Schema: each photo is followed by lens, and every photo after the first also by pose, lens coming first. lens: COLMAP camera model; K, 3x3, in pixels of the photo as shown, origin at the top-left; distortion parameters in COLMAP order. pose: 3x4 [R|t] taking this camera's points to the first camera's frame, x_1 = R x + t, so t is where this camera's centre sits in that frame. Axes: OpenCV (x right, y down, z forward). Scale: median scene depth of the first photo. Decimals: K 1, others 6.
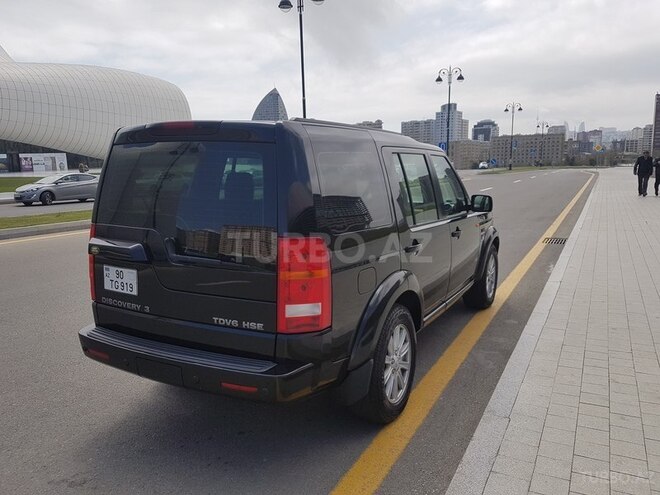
lens RADIAL K [[518.0, 0, 330.0], [0, 518.0, 247.5], [0, 0, 1]] dist [0.025929, -0.047204]
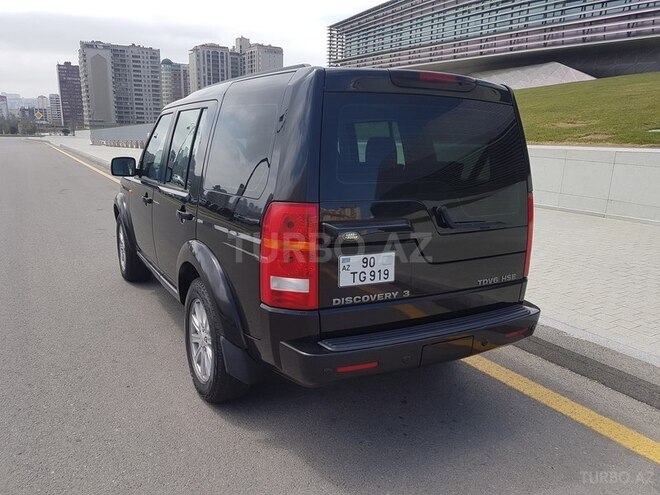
lens RADIAL K [[518.0, 0, 330.0], [0, 518.0, 247.5], [0, 0, 1]] dist [0.025929, -0.047204]
pose [[0.545913, -0.160279, 0.822368, -1.094547], [0.092465, 0.987061, 0.130997, -0.080822], [-0.832724, 0.004528, 0.553670, 0.610561]]
